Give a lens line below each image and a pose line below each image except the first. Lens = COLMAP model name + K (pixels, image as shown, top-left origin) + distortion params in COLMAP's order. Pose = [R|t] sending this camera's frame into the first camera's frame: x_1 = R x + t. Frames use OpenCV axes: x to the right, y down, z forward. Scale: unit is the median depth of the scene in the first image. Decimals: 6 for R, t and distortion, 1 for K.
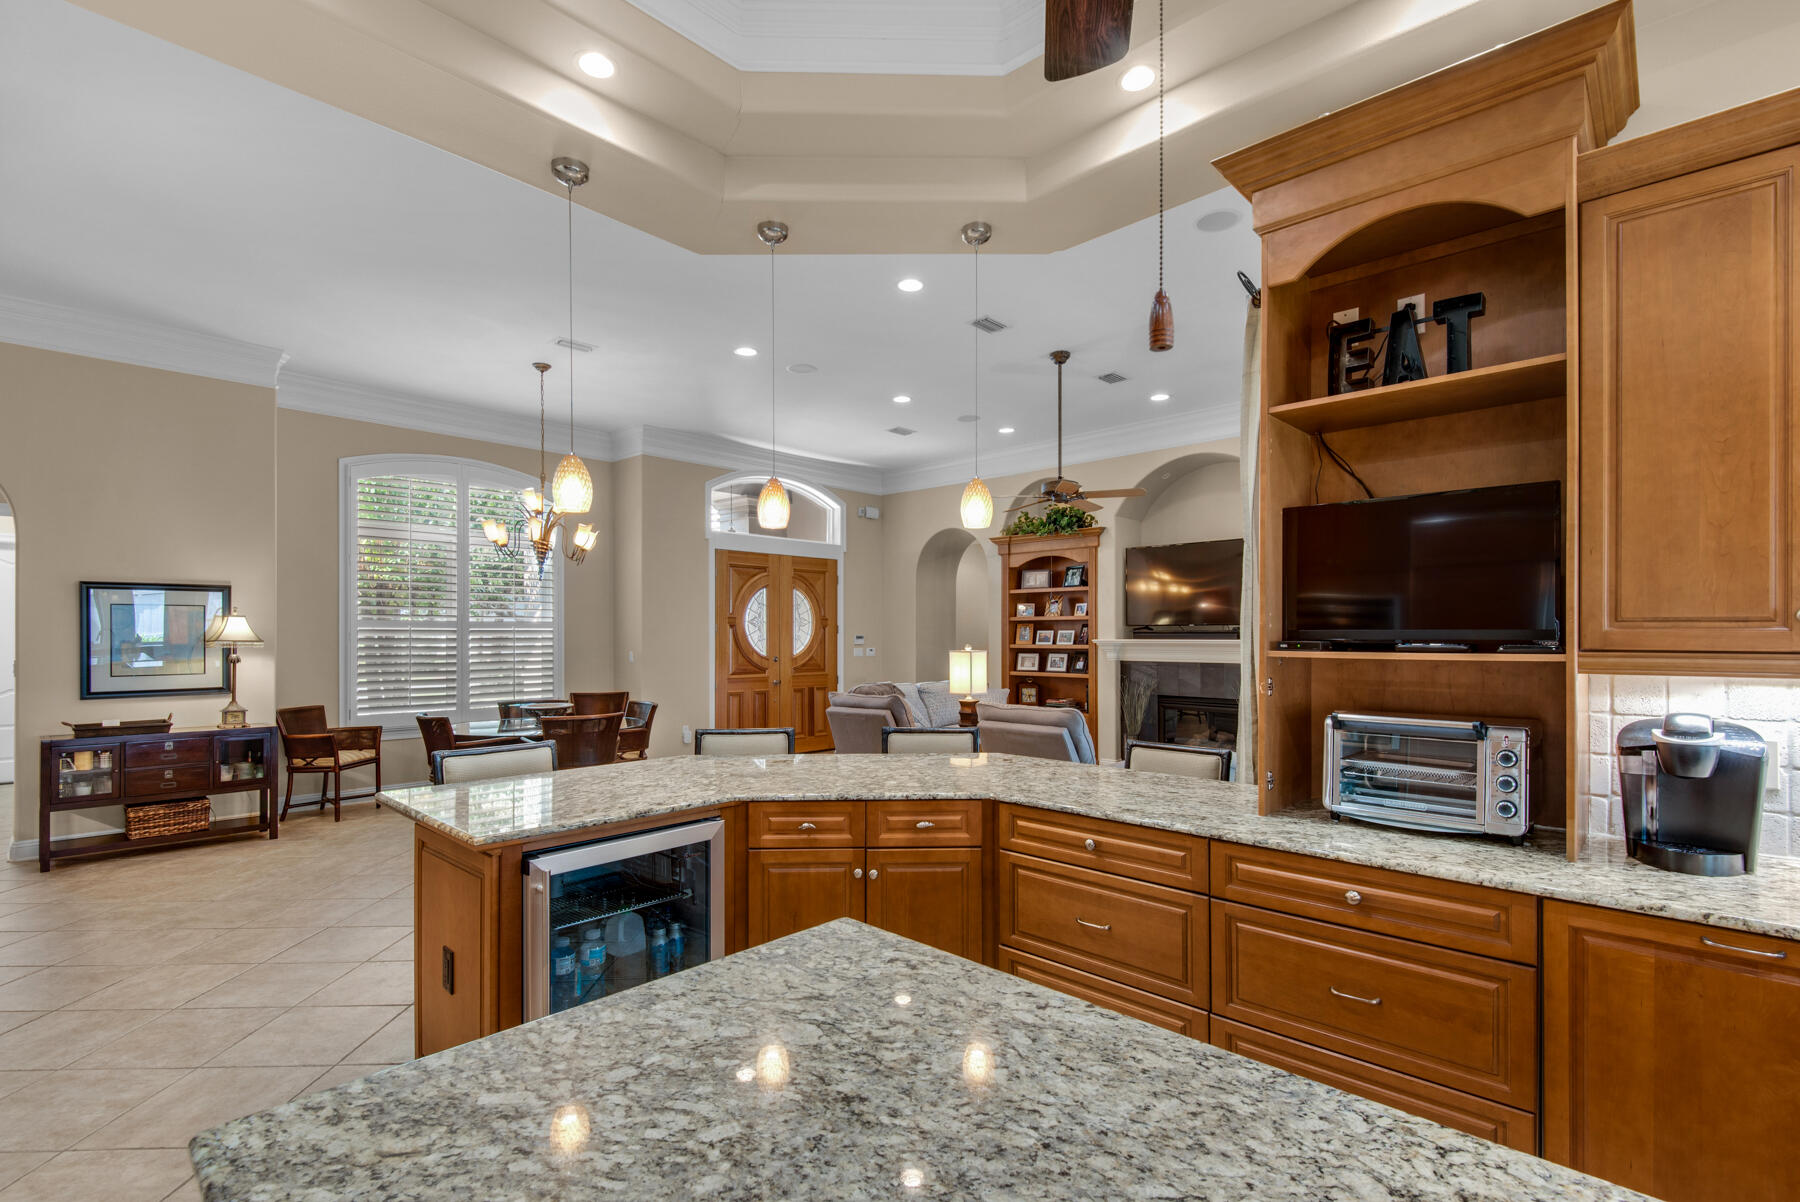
lens RADIAL K [[831.5, 0, 898.4], [0, 831.5, 643.1], [0, 0, 1]] dist [-0.001962, -0.000229]
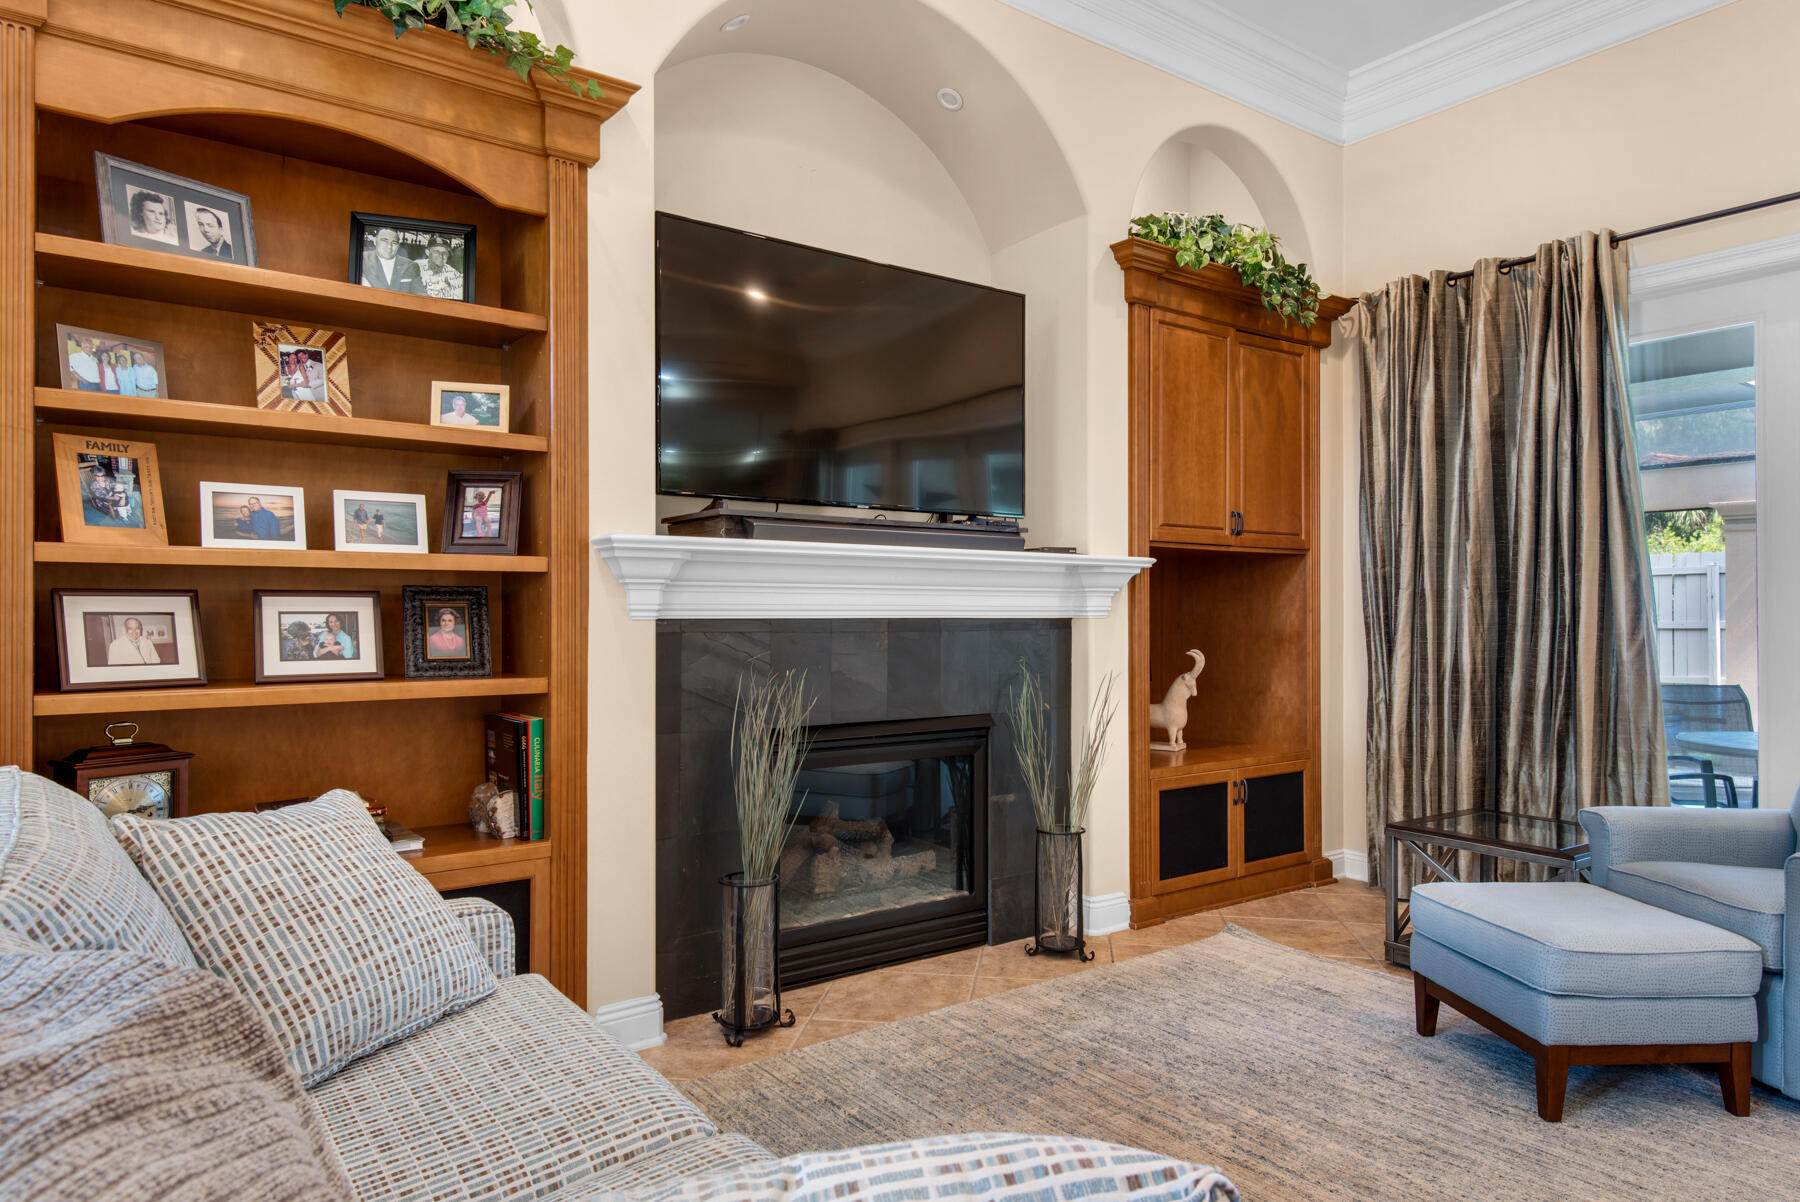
lens RADIAL K [[1118.0, 0, 895.3], [0, 1118.0, 599.6], [0, 0, 1]] dist [0.001446, -0.001304]
pose [[0.171989, 0.005616, 0.985083, -0.068831], [0.004804, 0.999967, -0.006540, 0.016488], [-0.985087, 0.005857, 0.171956, 0.801748]]
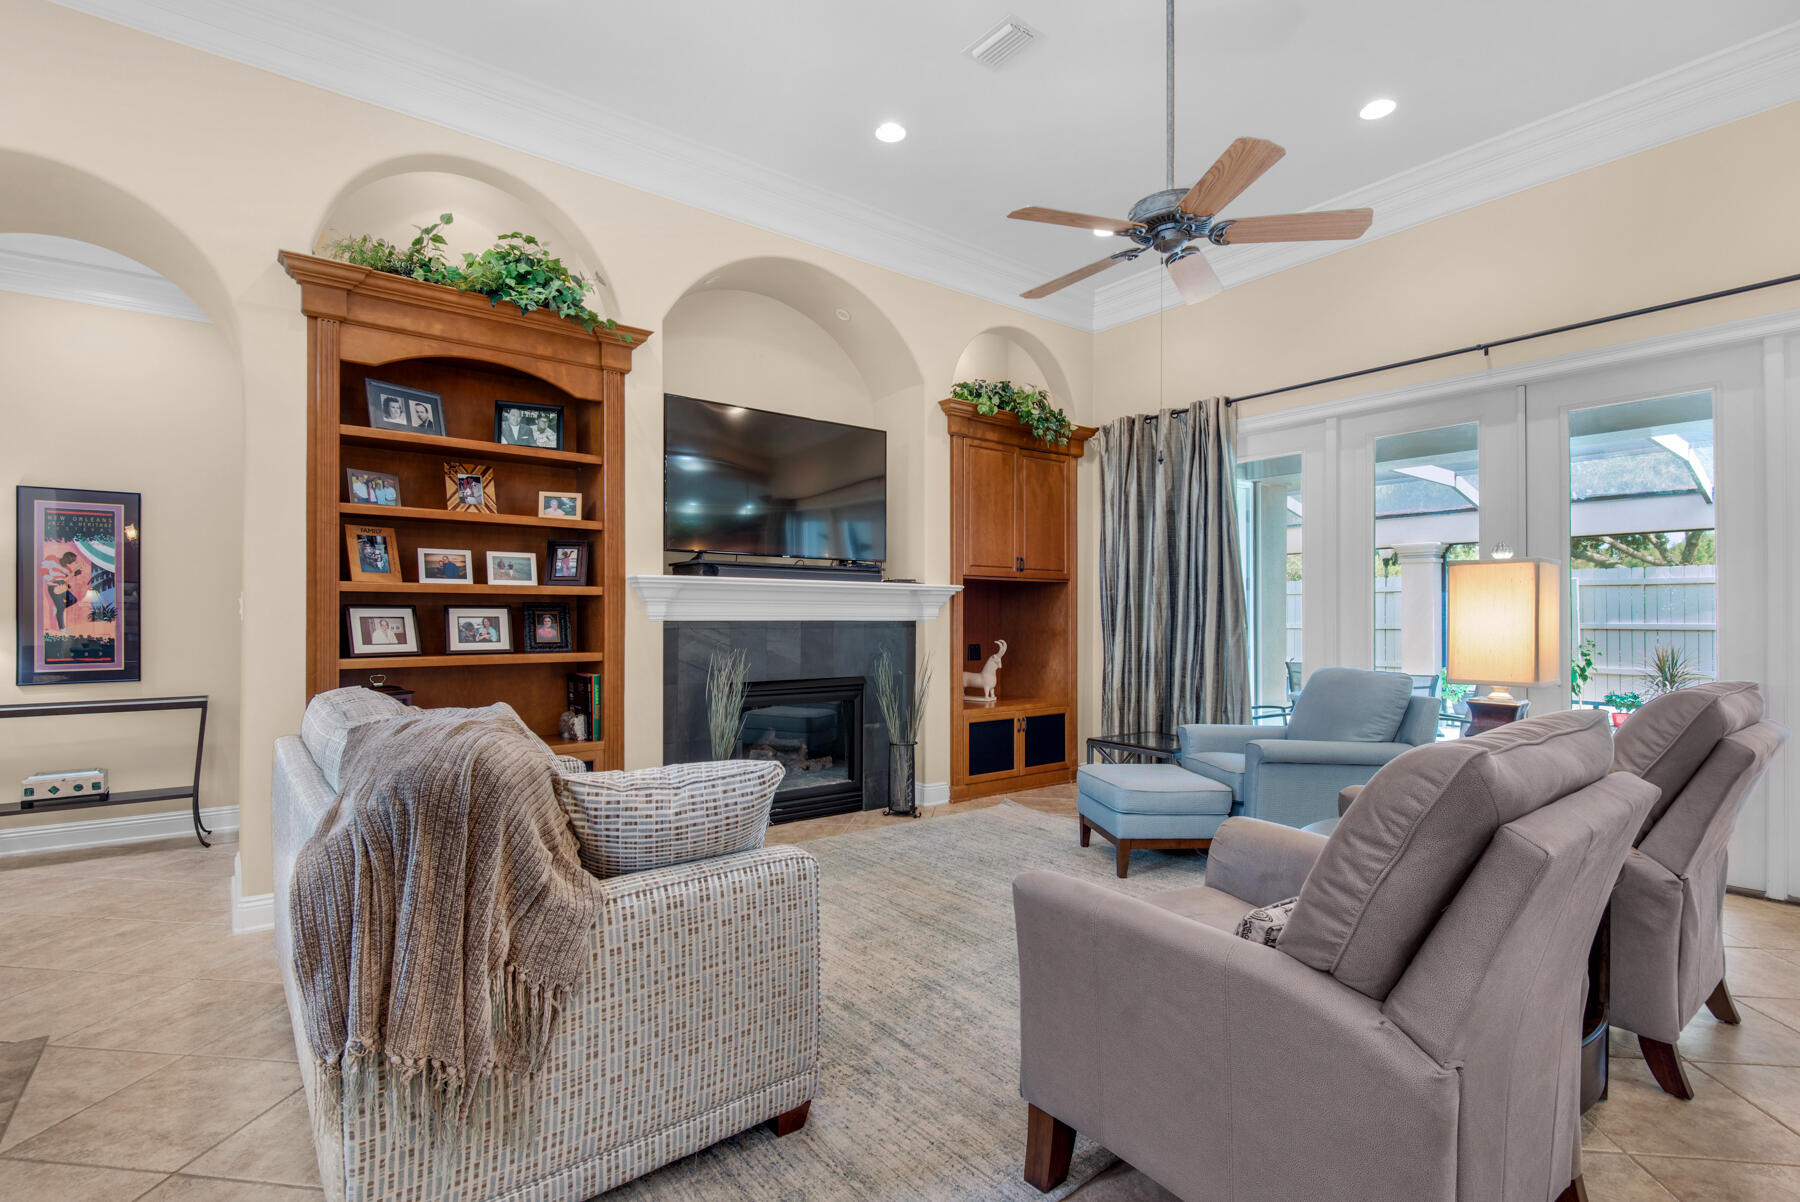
lens RADIAL K [[858.9, 0, 907.9], [0, 858.9, 609.5], [0, 0, 1]] dist [-0.001225, -0.000328]
pose [[0.134449, 0.003215, 0.990915, -0.193387], [0.003391, 0.999987, -0.003704, 0.015808], [-0.990915, 0.003858, 0.134437, 0.736789]]
